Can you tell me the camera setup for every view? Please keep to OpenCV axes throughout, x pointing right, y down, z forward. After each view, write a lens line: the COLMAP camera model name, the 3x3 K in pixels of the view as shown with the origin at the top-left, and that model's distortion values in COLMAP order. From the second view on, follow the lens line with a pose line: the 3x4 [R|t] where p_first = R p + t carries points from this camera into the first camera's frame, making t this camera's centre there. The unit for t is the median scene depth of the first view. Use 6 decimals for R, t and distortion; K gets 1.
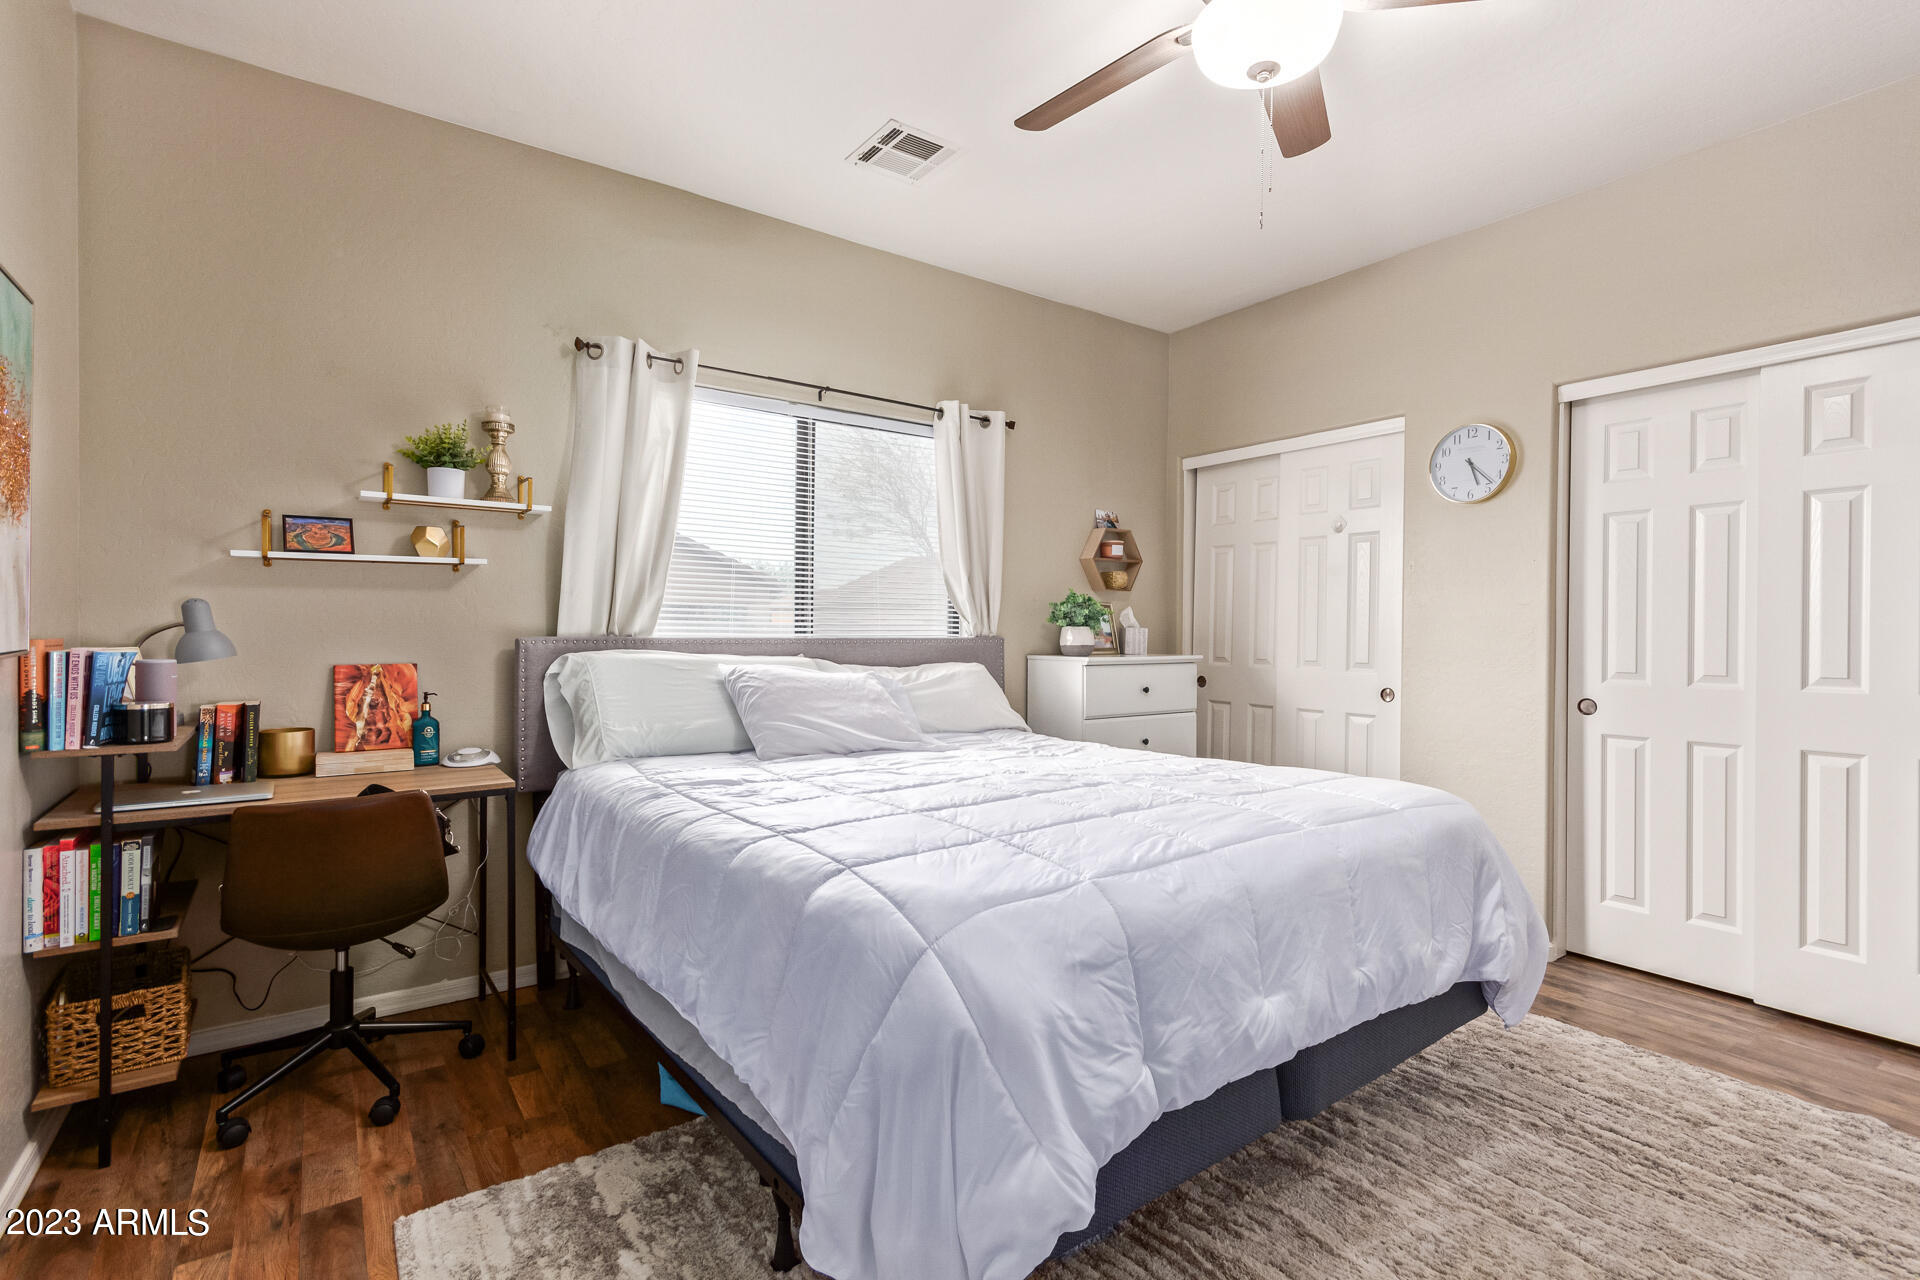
lens RADIAL K [[912.4, 0, 960.0], [0, 912.4, 640.0], [0, 0, 1]] dist [0.001158, 0.000034]
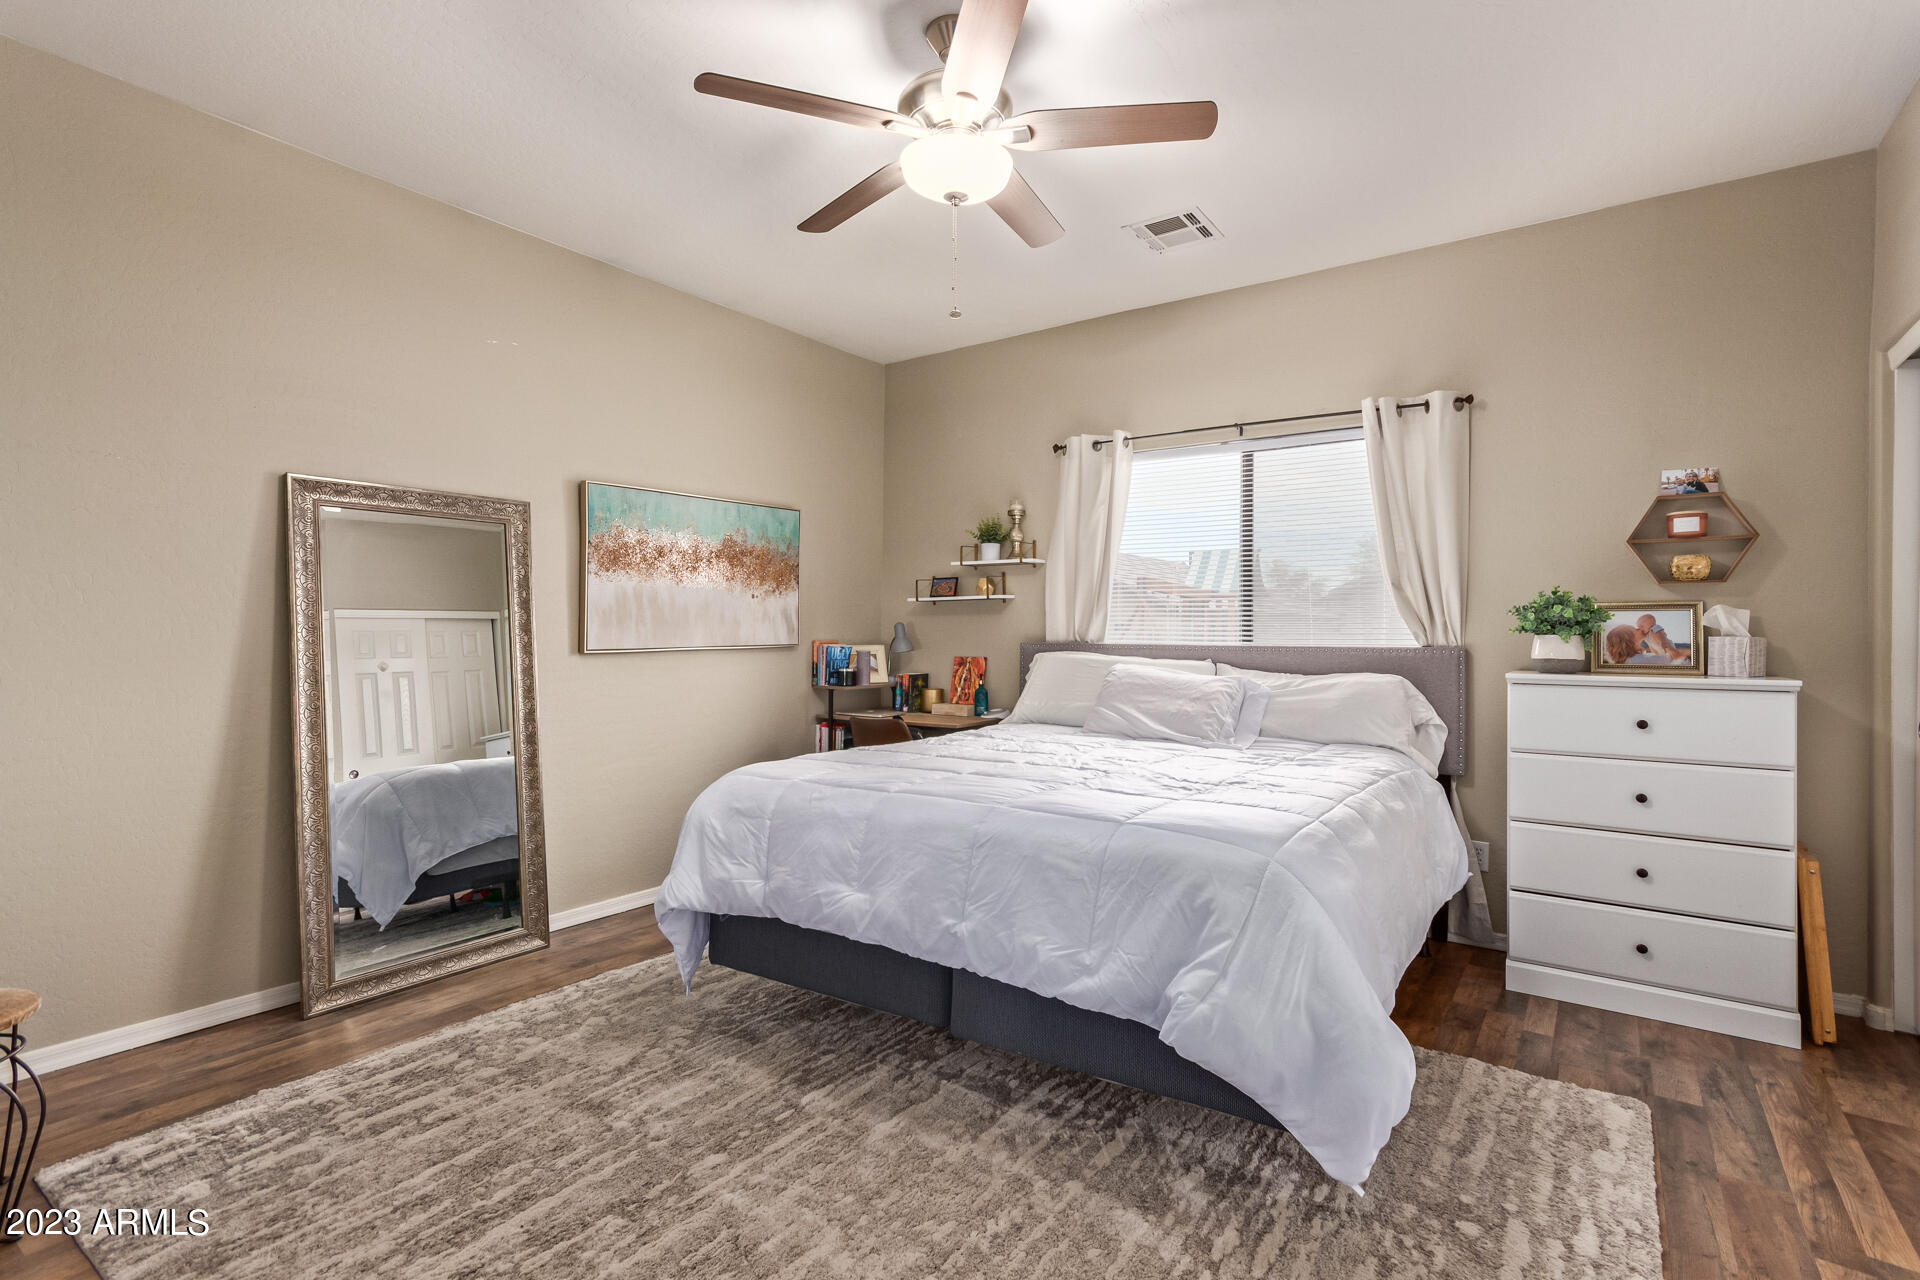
lens RADIAL K [[893.1, 0, 960.0], [0, 893.1, 640.0], [0, 0, 1]] dist [0.000743, -0.000006]
pose [[0.323536, 0.001518, -0.946215, 1.014032], [-0.015183, 0.999878, -0.003588, 0.000167], [0.946094, 0.015527, 0.323520, 0.411706]]
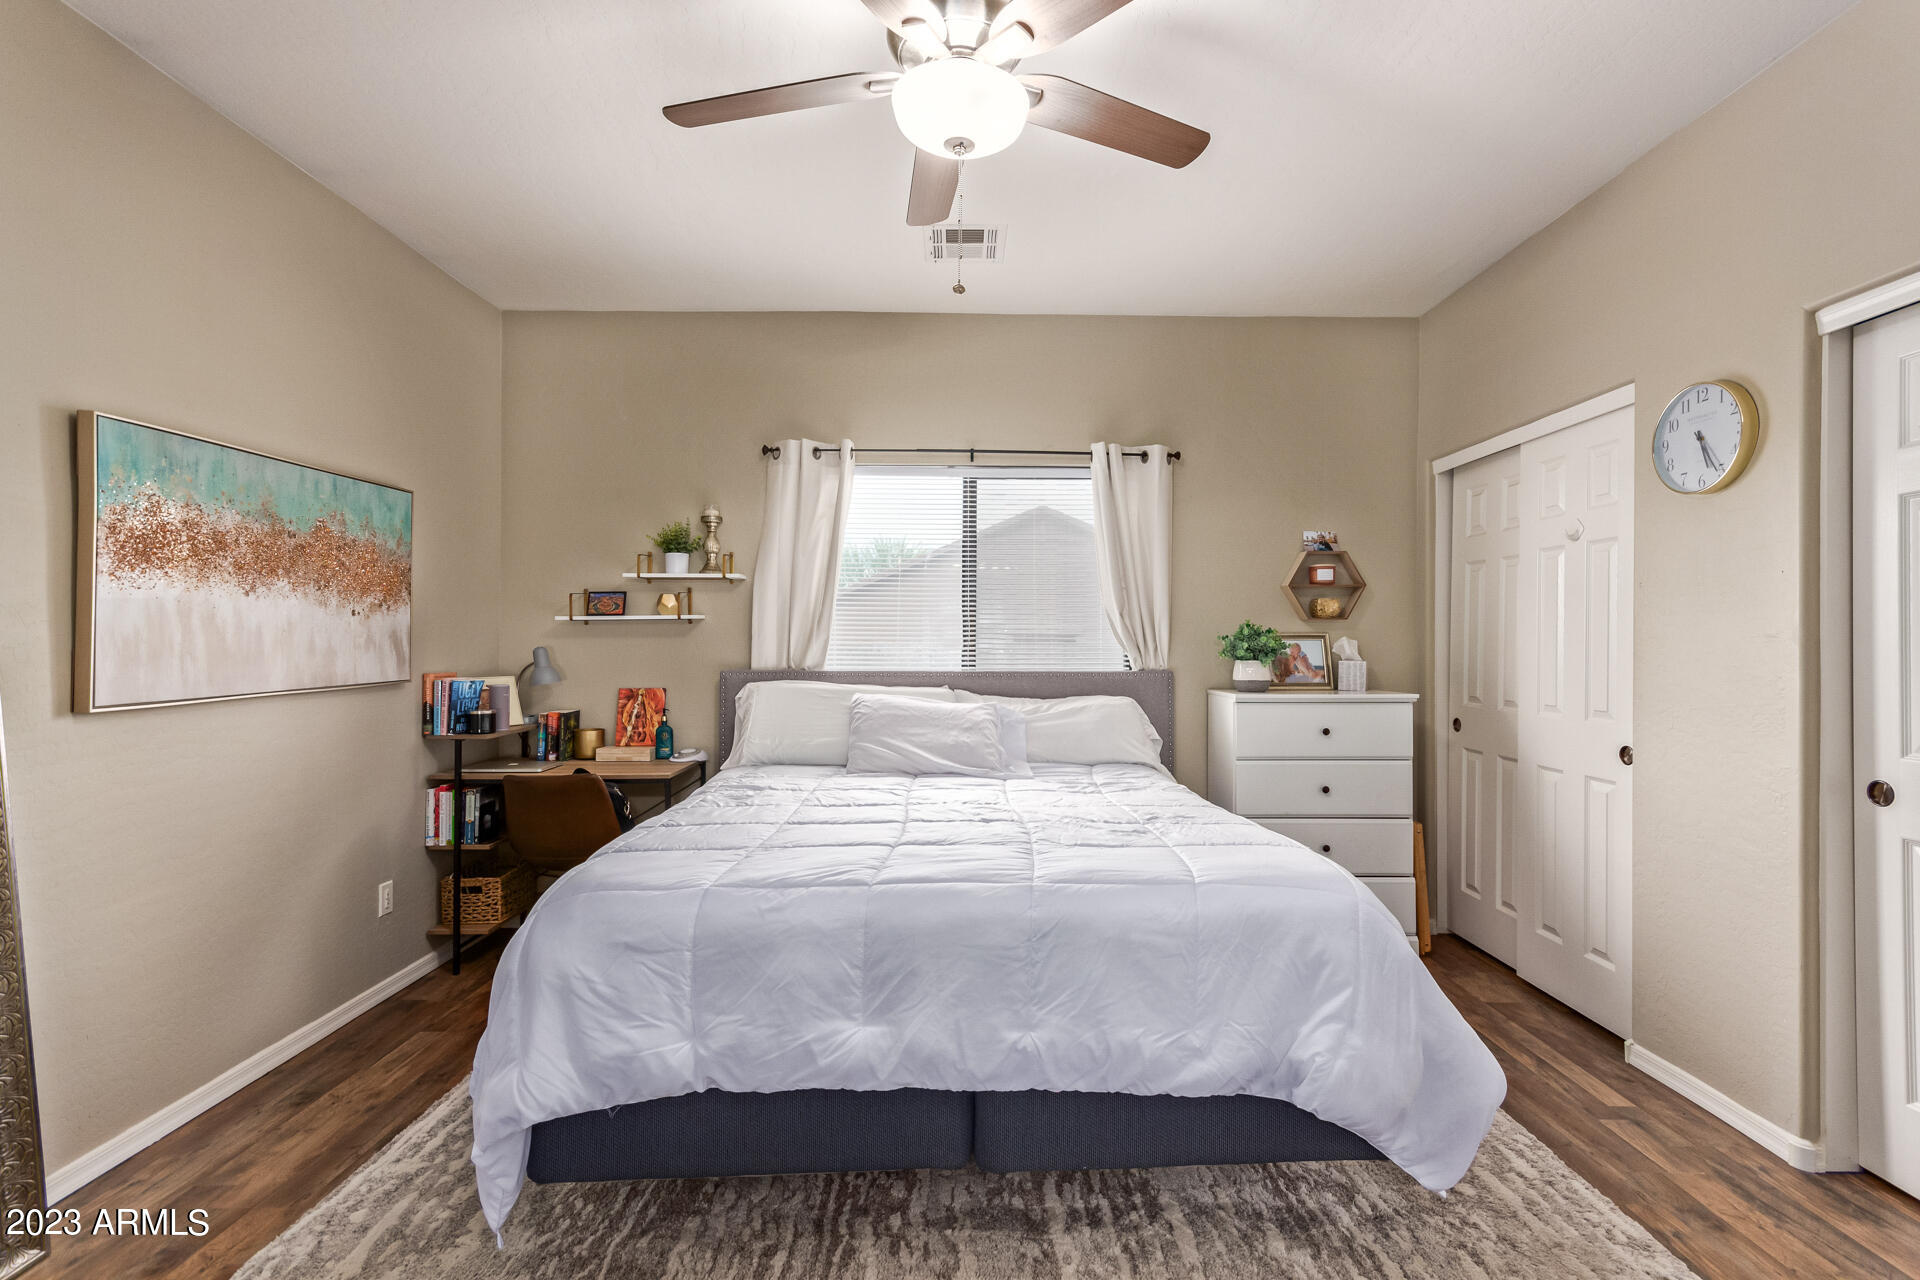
lens RADIAL K [[887.7, 0, 958.3], [0, 887.7, 647.8], [0, 0, 1]] dist [0.001411, 0.000652]
pose [[0.813739, -0.003415, -0.581220, 0.615728], [-0.002758, 0.999949, -0.009737, -0.026404], [0.581223, 0.009527, 0.813688, 0.123713]]
